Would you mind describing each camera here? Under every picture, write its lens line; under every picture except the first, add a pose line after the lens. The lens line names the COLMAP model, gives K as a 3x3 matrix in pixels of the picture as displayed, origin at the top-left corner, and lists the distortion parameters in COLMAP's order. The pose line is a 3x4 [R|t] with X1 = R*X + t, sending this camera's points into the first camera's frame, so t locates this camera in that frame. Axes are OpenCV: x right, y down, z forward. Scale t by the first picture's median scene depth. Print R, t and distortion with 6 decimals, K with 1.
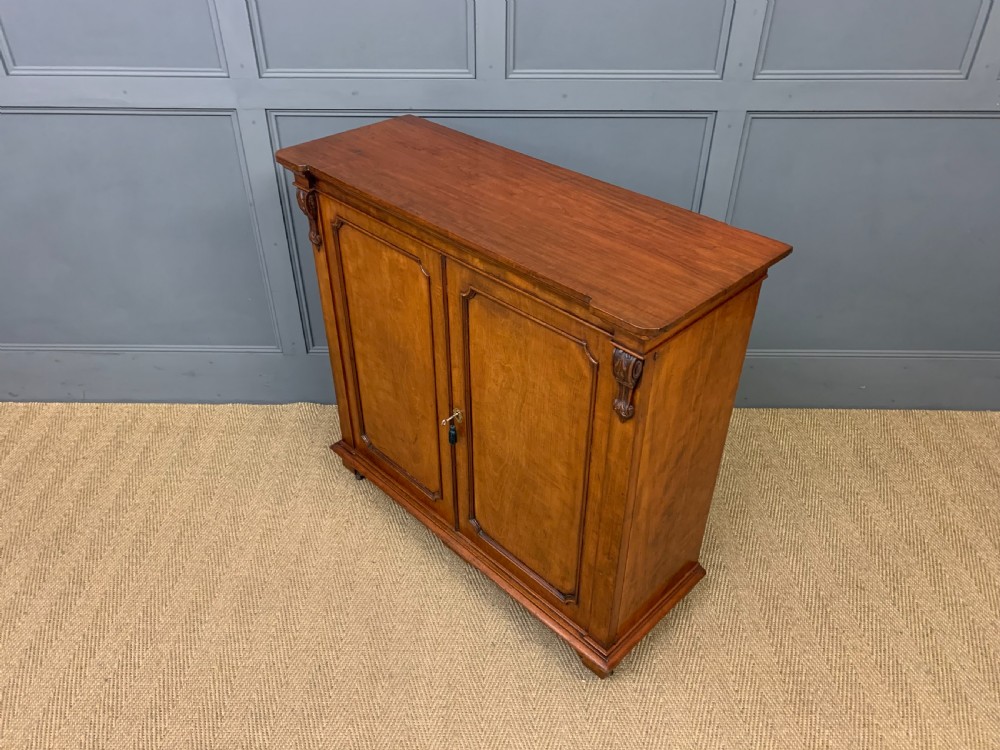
lens RADIAL K [[763.3, 0, 490.6], [0, 763.3, 374.6], [0, 0, 1]] dist [0.009861, -0.000849]
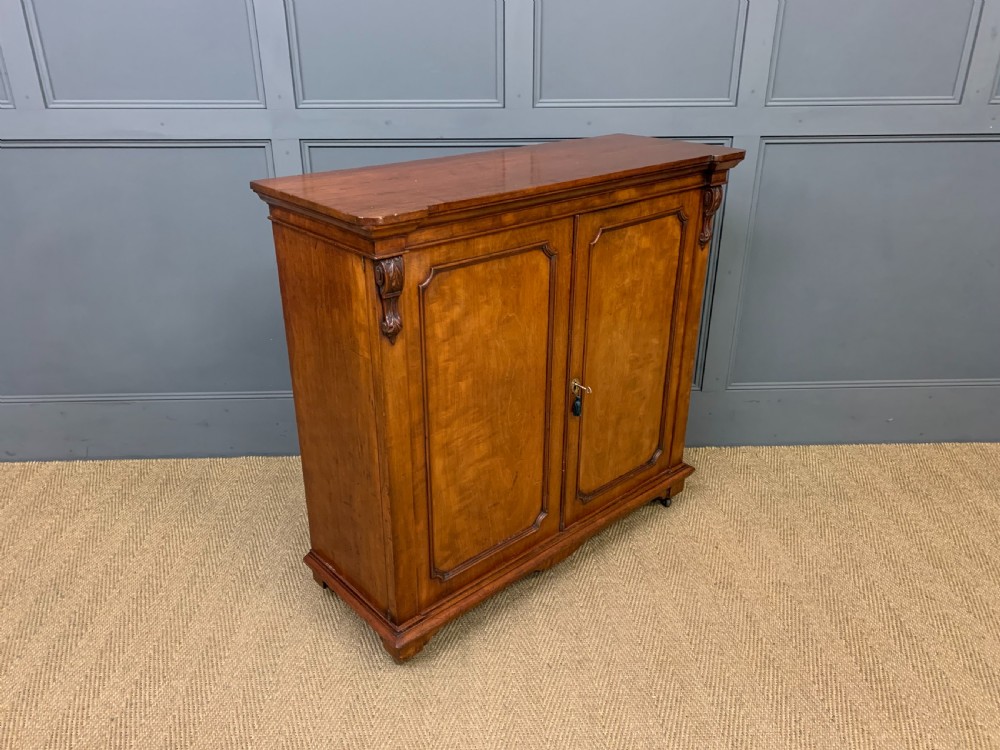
lens RADIAL K [[763.3, 0, 500.5], [0, 763.3, 378.3], [0, 0, 1]] dist [0.009861, -0.000849]
pose [[0.998700, -0.023391, 0.045291, -0.080323], [0.031700, 0.980787, -0.192487, 0.176845], [-0.039918, 0.193672, 0.980254, 0.045057]]
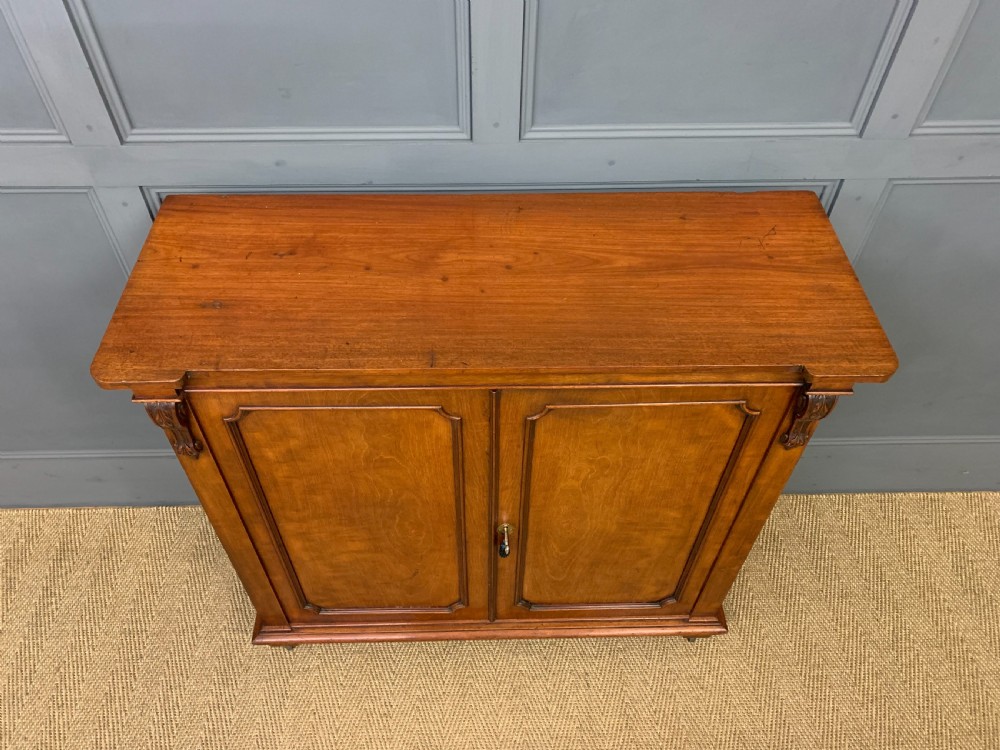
lens RADIAL K [[763.3, 0, 489.8], [0, 763.3, 373.1], [0, 0, 1]] dist [0.009861, -0.000849]
pose [[0.999306, -0.024126, 0.028387, -0.026992], [0.017266, 0.975133, 0.220947, -0.336501], [-0.033012, -0.220304, 0.974873, 0.344827]]
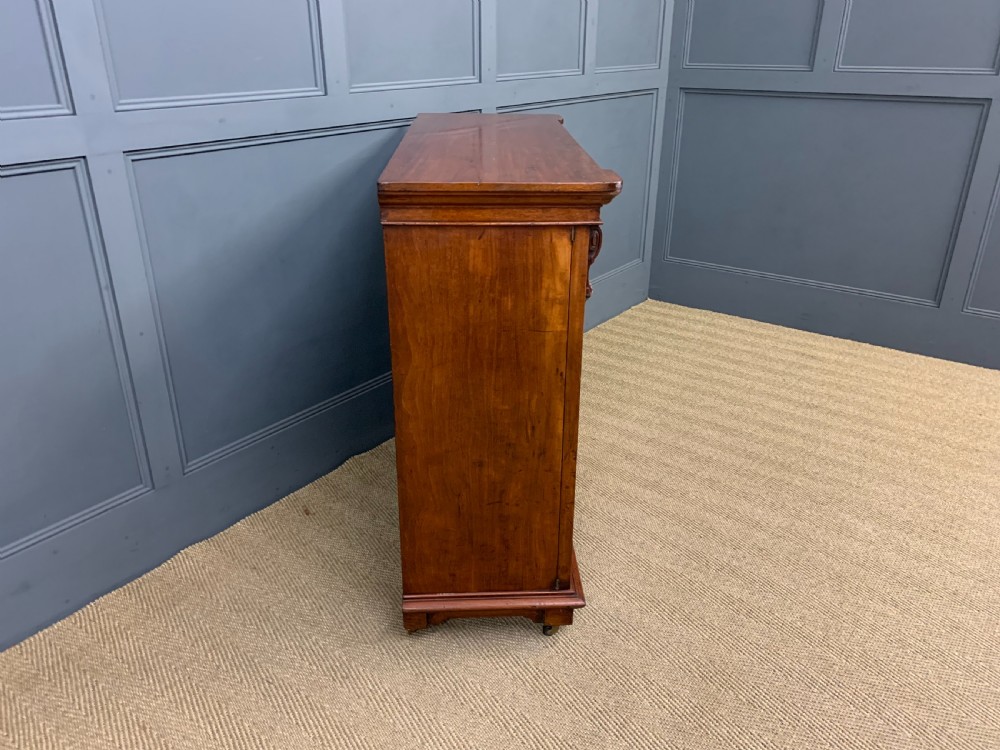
lens RADIAL K [[763.3, 0, 502.6], [0, 763.3, 372.0], [0, 0, 1]] dist [0.009861, -0.000849]
pose [[0.592301, -0.329525, 0.735250, -0.726293], [0.466770, 0.884147, 0.020239, 0.017538], [-0.656739, 0.331205, 0.677493, 0.293765]]
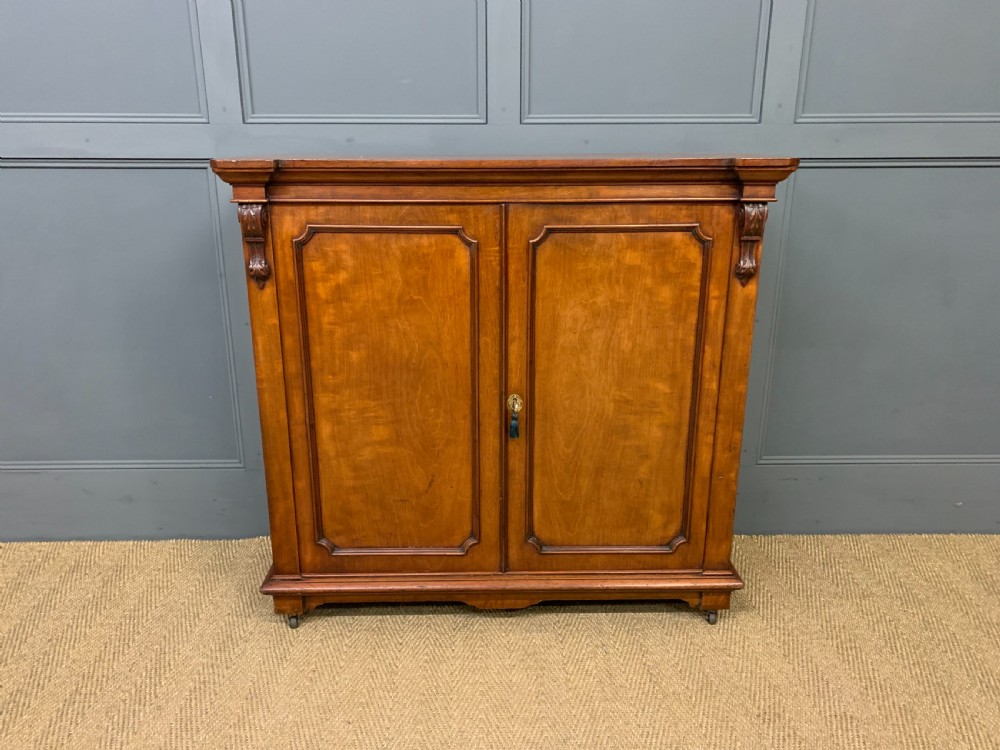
lens RADIAL K [[763.3, 0, 489.0], [0, 763.3, 375.5], [0, 0, 1]] dist [0.009861, -0.000849]
pose [[0.999640, -0.010029, 0.024903, -0.041800], [0.017462, 0.947466, -0.319378, 0.176502], [-0.020392, 0.319698, 0.947300, 0.245570]]
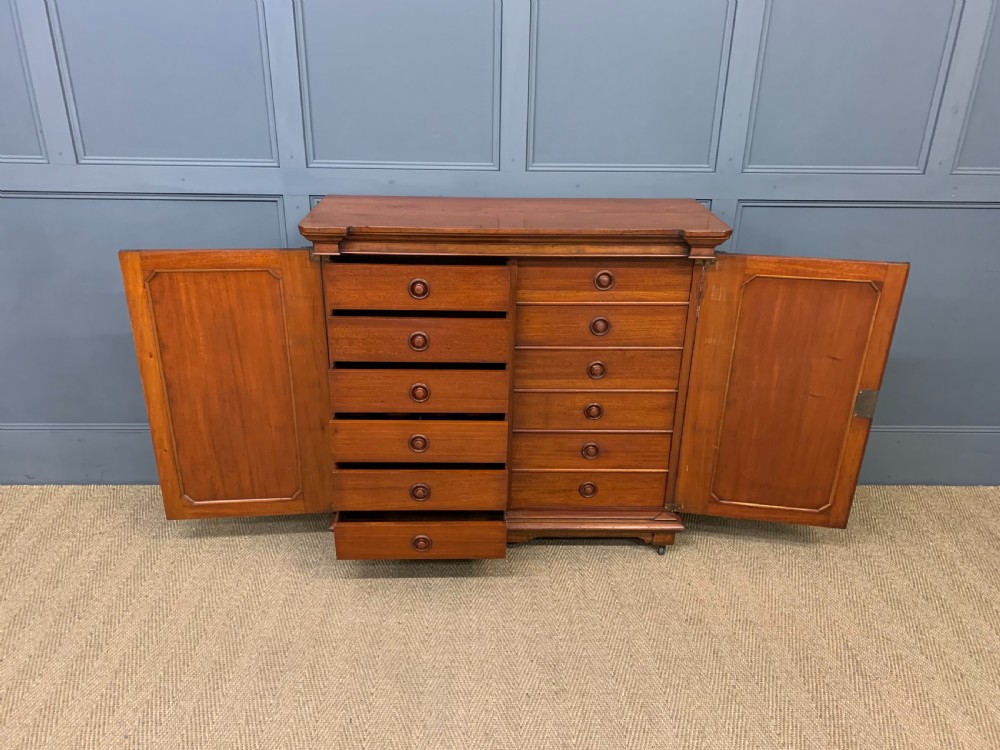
lens RADIAL K [[763.3, 0, 493.3], [0, 763.3, 372.7], [0, 0, 1]] dist [0.009861, -0.000849]
pose [[0.999251, -0.001146, 0.038692, -0.072348], [0.009261, 0.977611, -0.210217, 0.142179], [-0.037585, 0.210418, 0.976889, -0.039781]]
